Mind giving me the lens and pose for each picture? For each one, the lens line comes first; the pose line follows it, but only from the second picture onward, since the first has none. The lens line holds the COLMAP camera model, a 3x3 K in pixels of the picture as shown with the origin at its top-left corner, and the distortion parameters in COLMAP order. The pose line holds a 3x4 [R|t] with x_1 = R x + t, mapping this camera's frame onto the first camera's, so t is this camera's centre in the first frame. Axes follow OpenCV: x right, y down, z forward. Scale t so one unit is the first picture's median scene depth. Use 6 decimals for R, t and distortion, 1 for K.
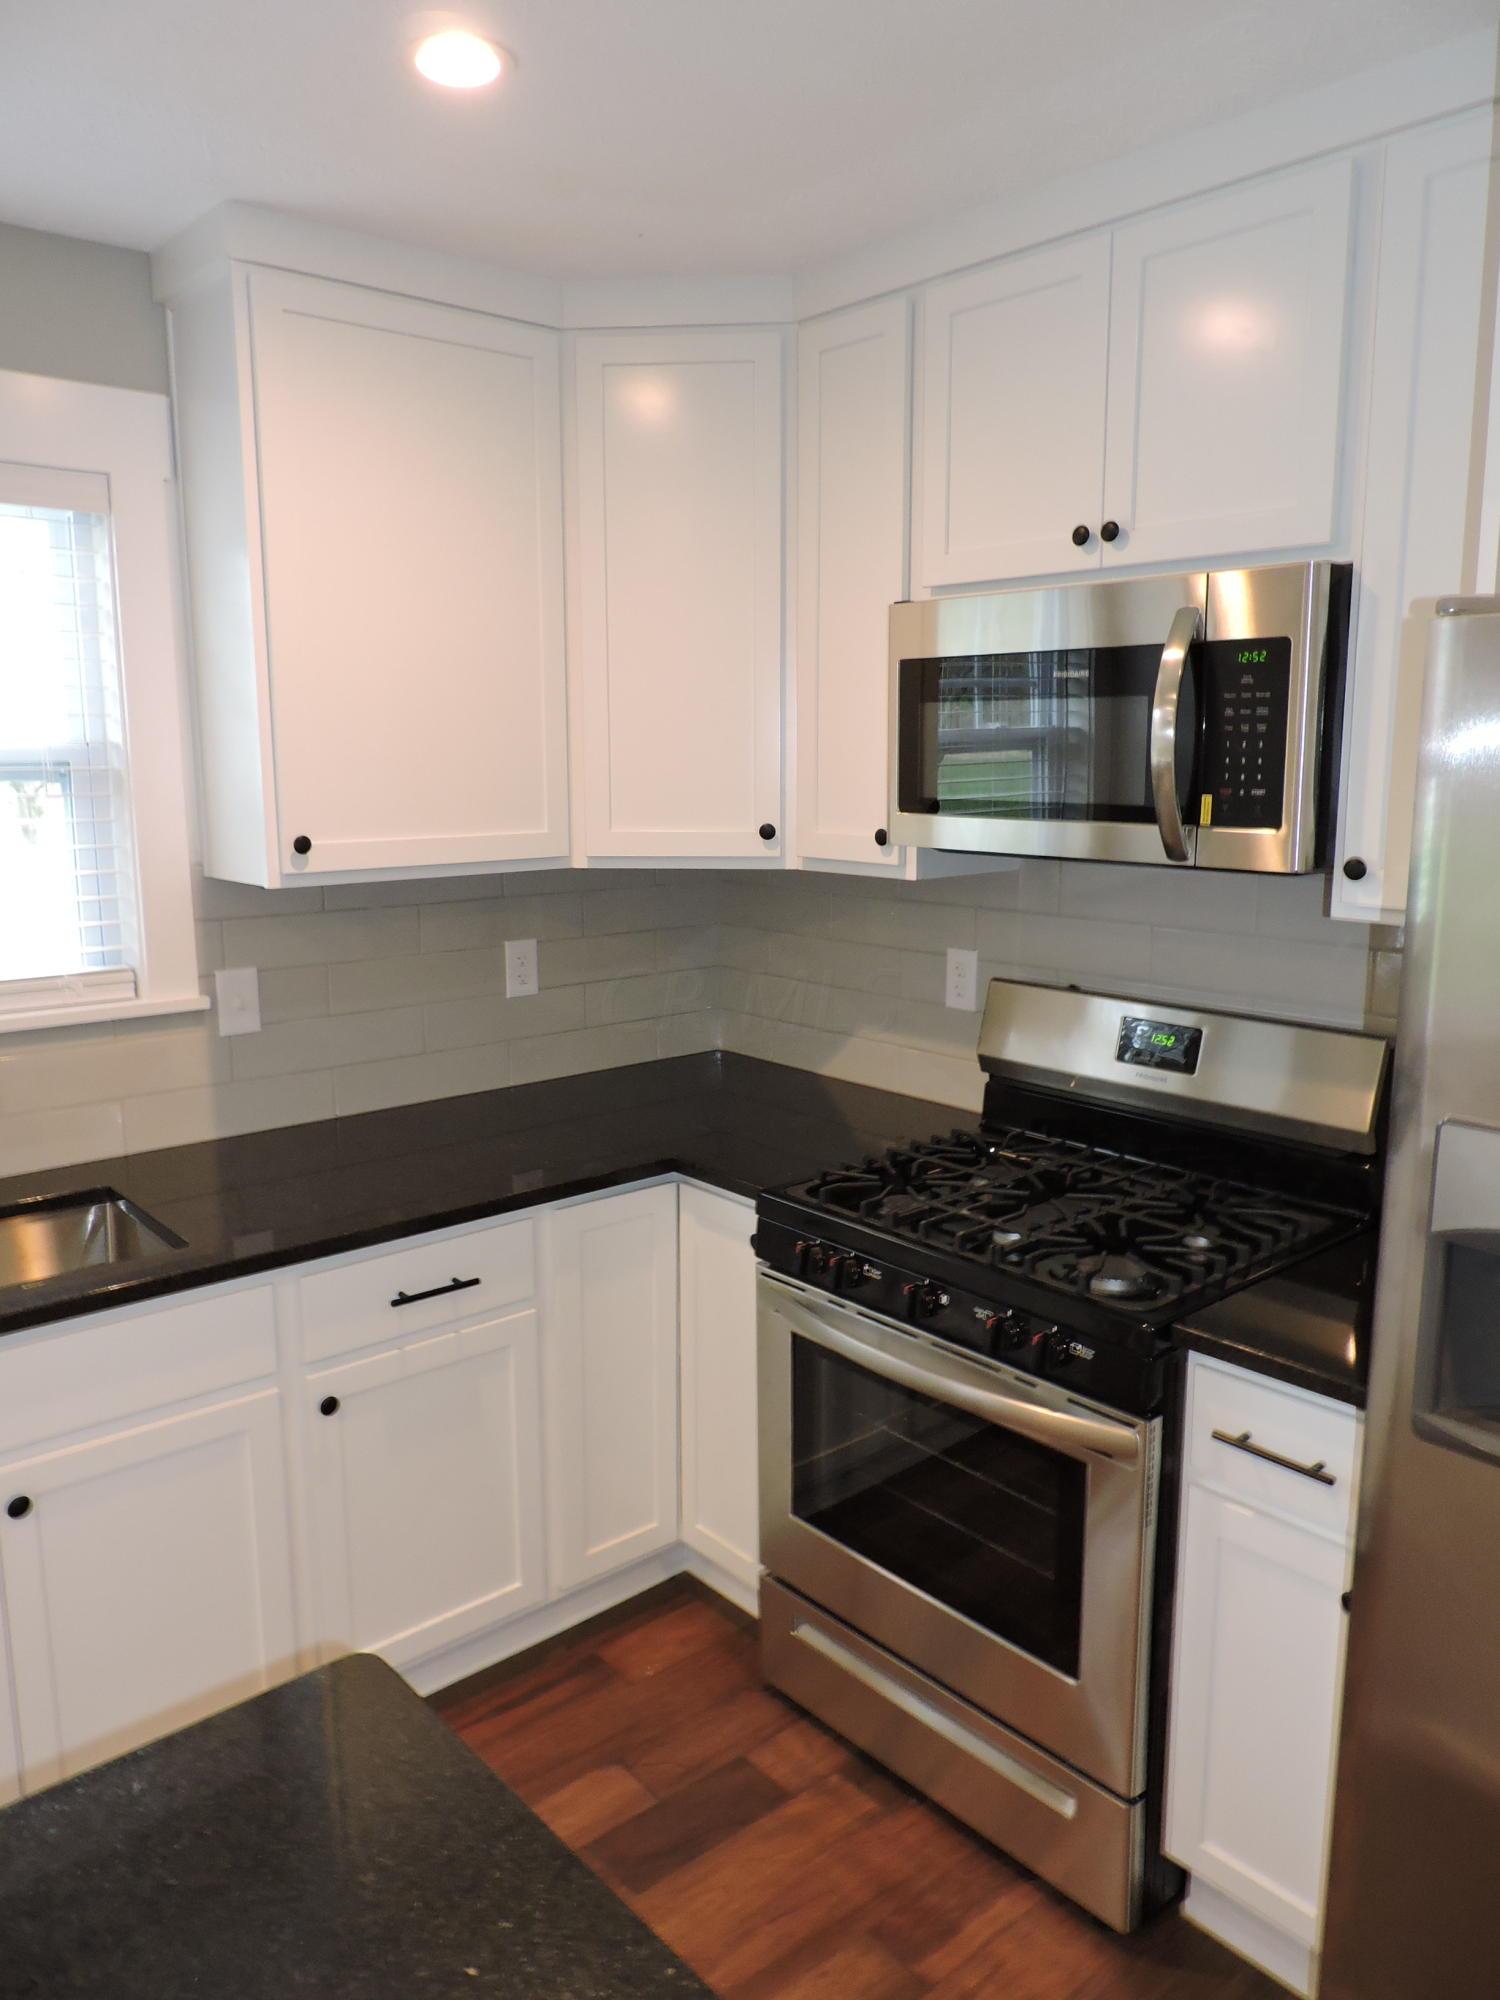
lens RADIAL K [[1432.1, 0, 745.9], [0, 1432.1, 1006.1], [0, 0, 1]] dist [-0.009116, -0.005164]
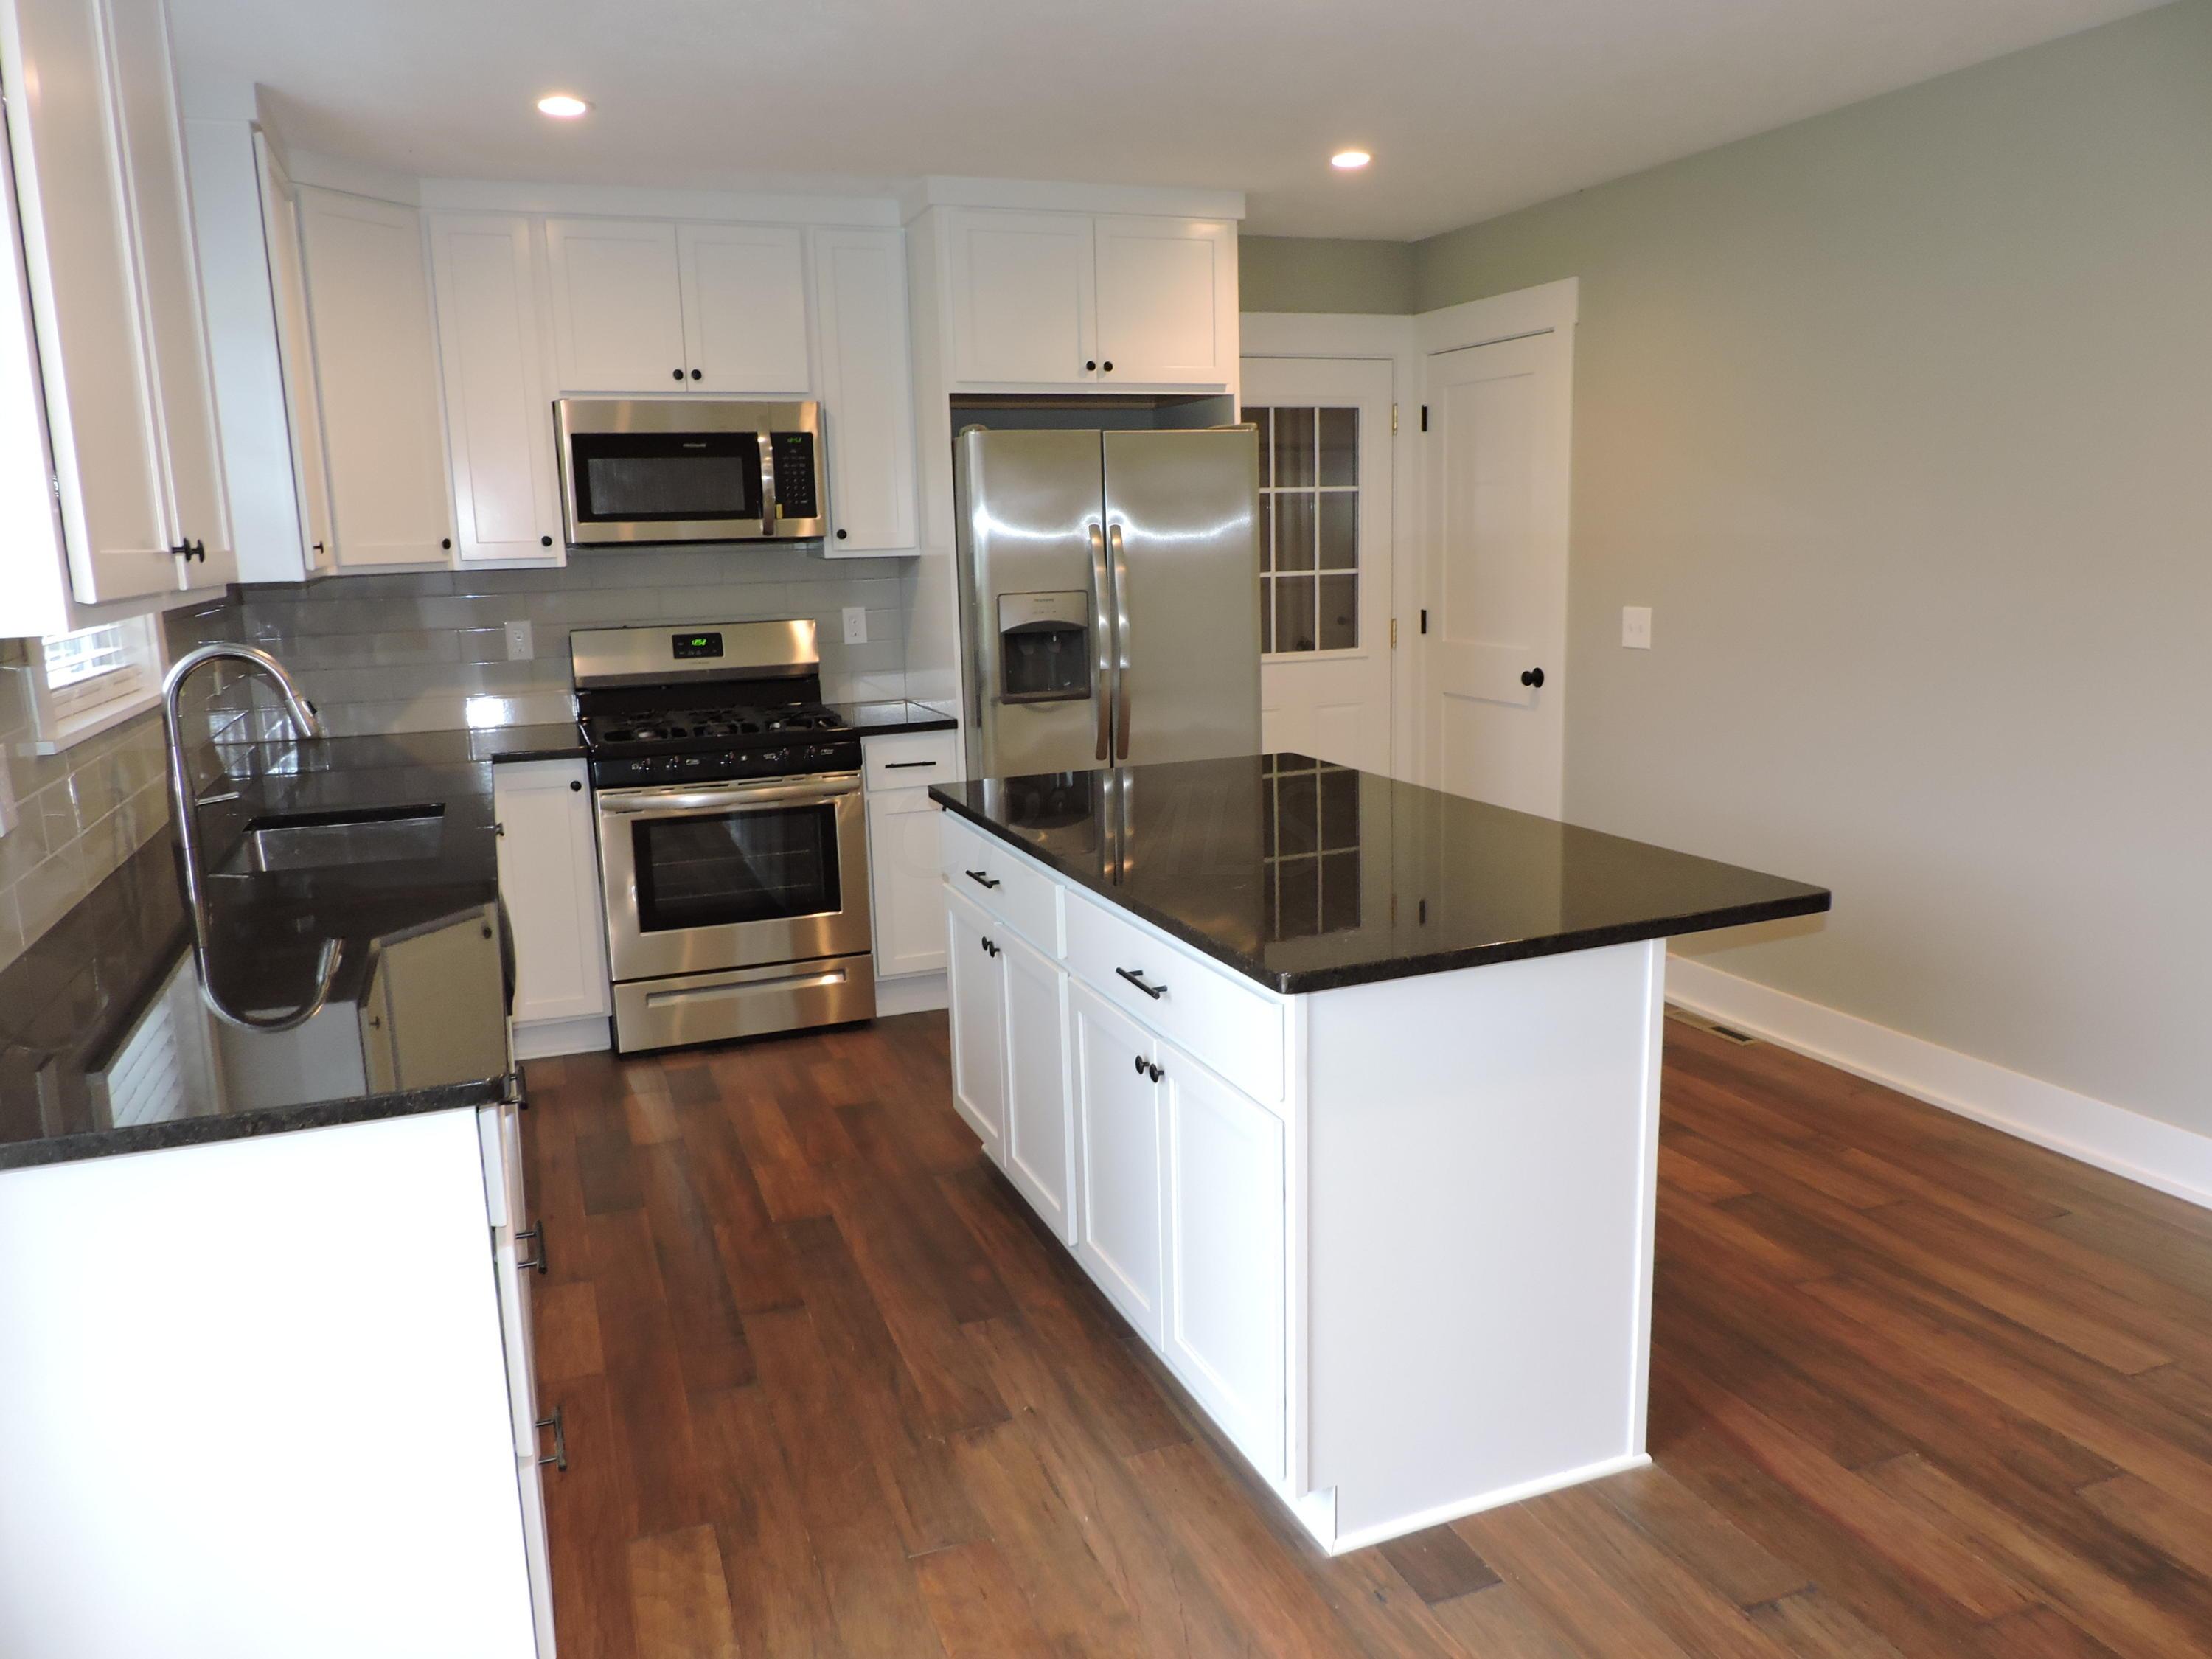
lens RADIAL K [[1583.9, 0, 1101.1], [0, 1583.9, 840.8], [0, 0, 1]] dist [-0.009116, -0.005164]
pose [[0.329994, -0.190532, 0.924555, -1.496858], [0.191018, 0.972635, 0.132262, 0.102667], [-0.924454, 0.132960, 0.357359, -0.198665]]
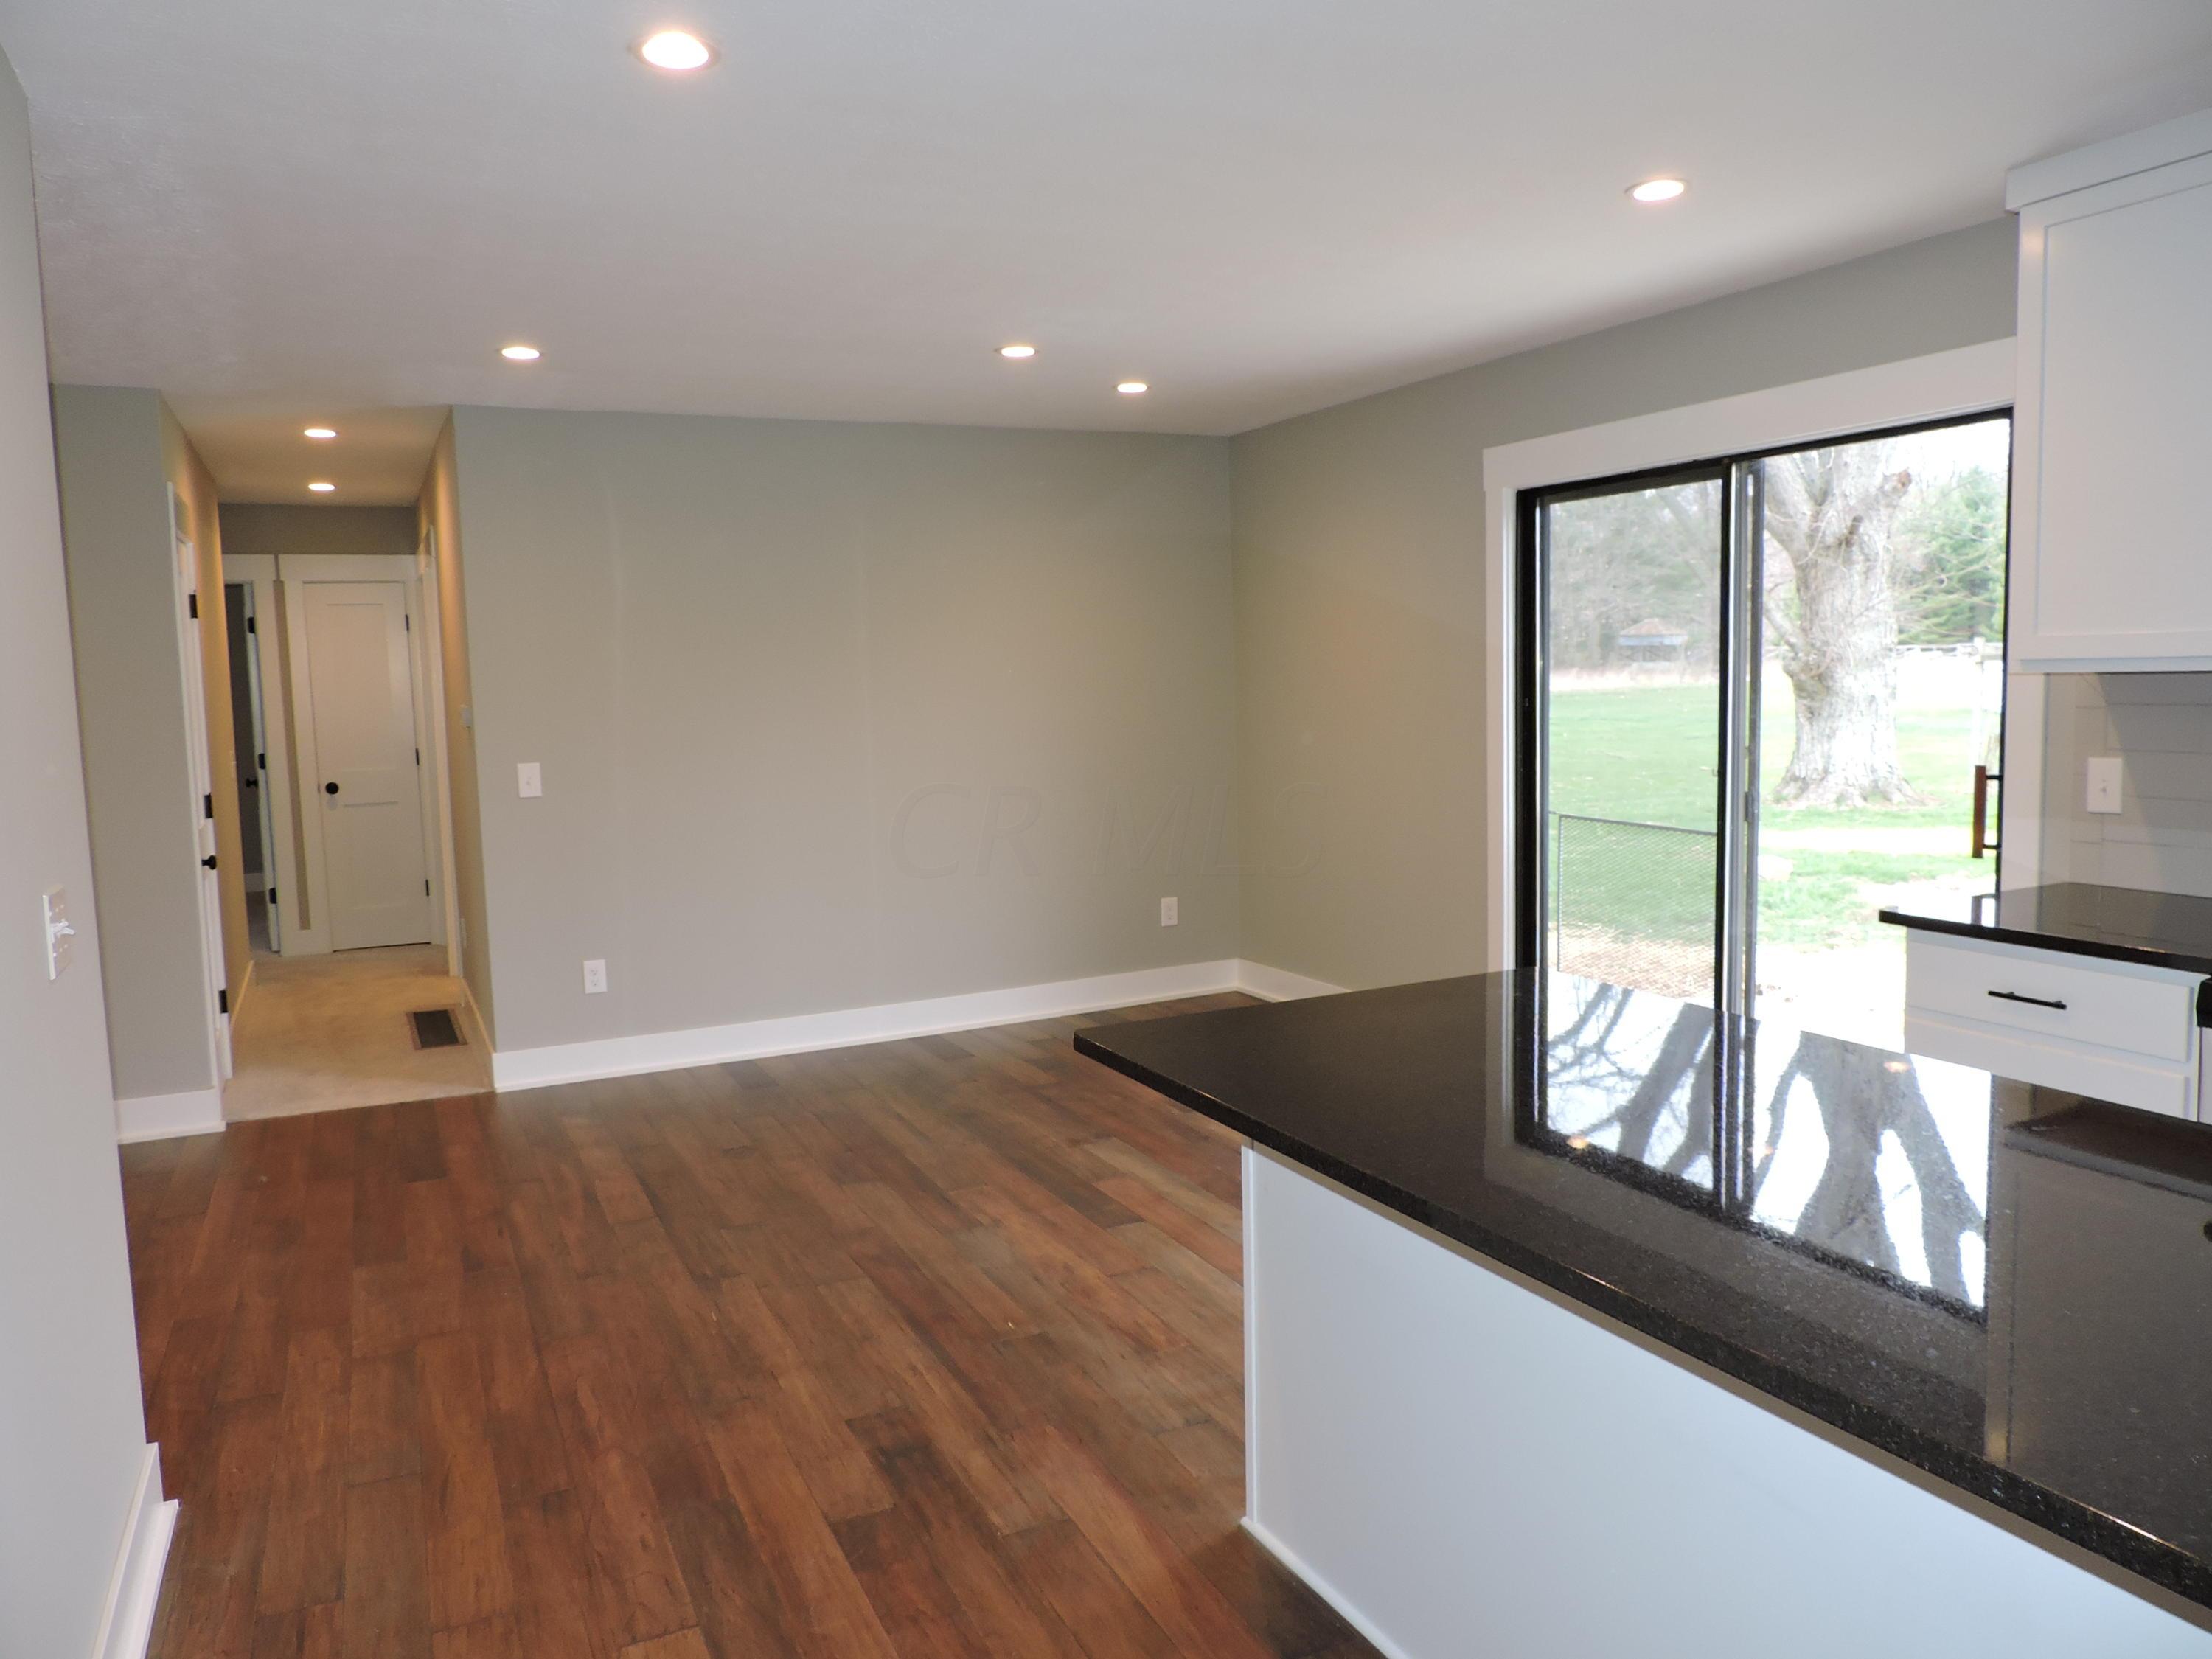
lens RADIAL K [[1583.9, 0, 1104.1], [0, 1583.9, 819.5], [0, 0, 1]] dist [-0.009116, -0.005164]
pose [[-0.258940, 0.100981, -0.960600, 0.572632], [-0.137519, 0.980534, 0.140146, 0.067151], [0.956054, 0.168391, -0.240013, -0.014297]]
